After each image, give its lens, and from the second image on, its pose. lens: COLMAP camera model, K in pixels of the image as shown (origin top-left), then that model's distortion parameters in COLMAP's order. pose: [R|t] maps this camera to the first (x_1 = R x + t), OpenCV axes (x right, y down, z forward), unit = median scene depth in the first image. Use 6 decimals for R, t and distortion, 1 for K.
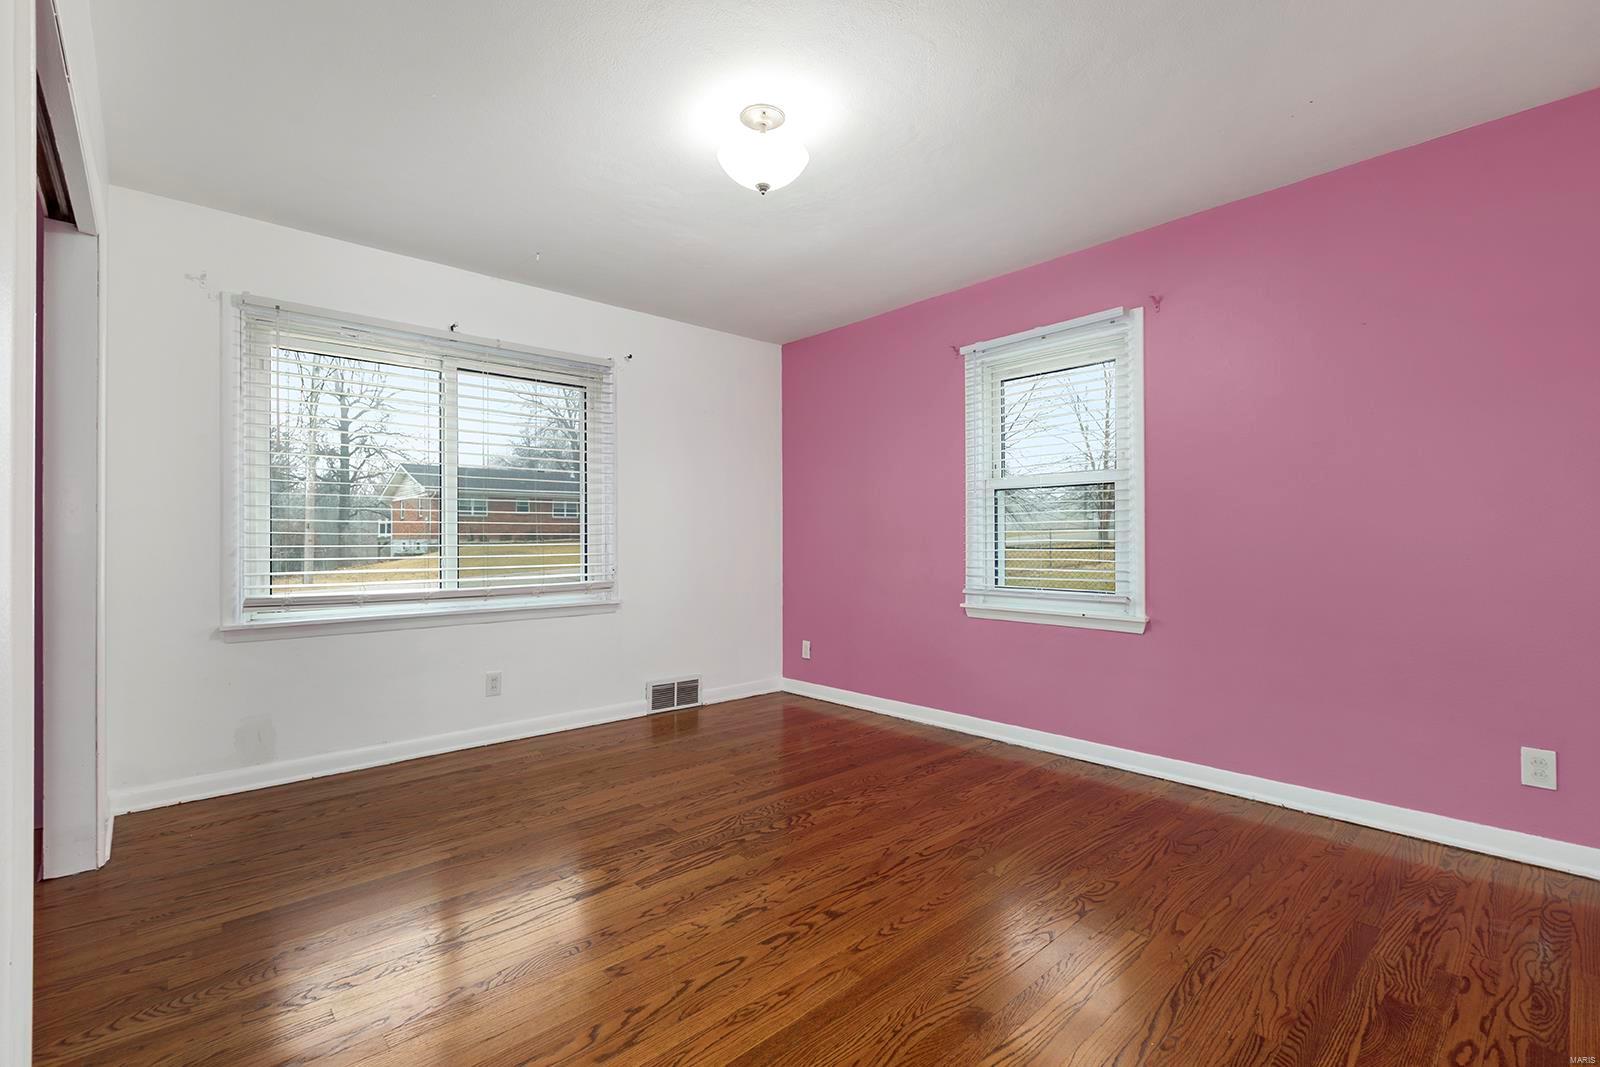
lens RADIAL K [[712.3, 0, 796.0], [0, 712.3, 536.3], [0, 0, 1]] dist [-0.001493, 0.000079]
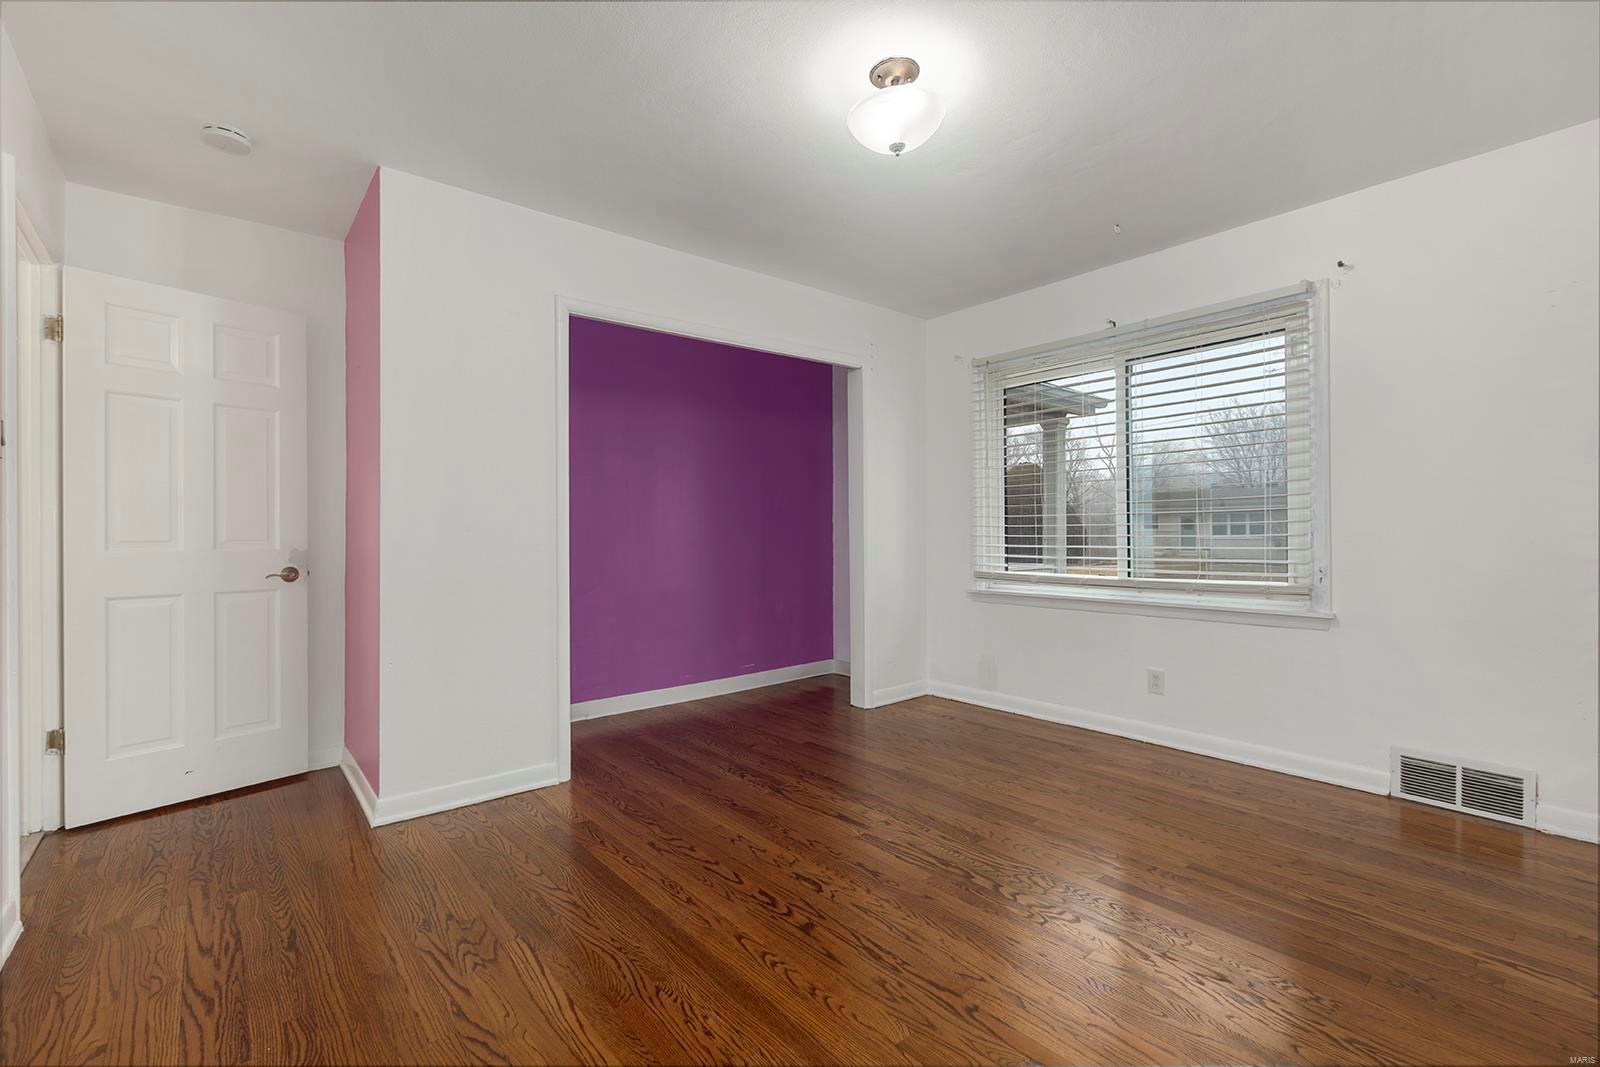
lens RADIAL K [[712.3, 0, 796.0], [0, 712.3, 533.8], [0, 0, 1]] dist [-0.001493, 0.000079]
pose [[-0.053022, 0.003976, -0.998585, 0.649320], [0.011796, 0.999925, 0.003355, 0.001561], [0.998524, -0.011602, -0.053065, 0.677525]]
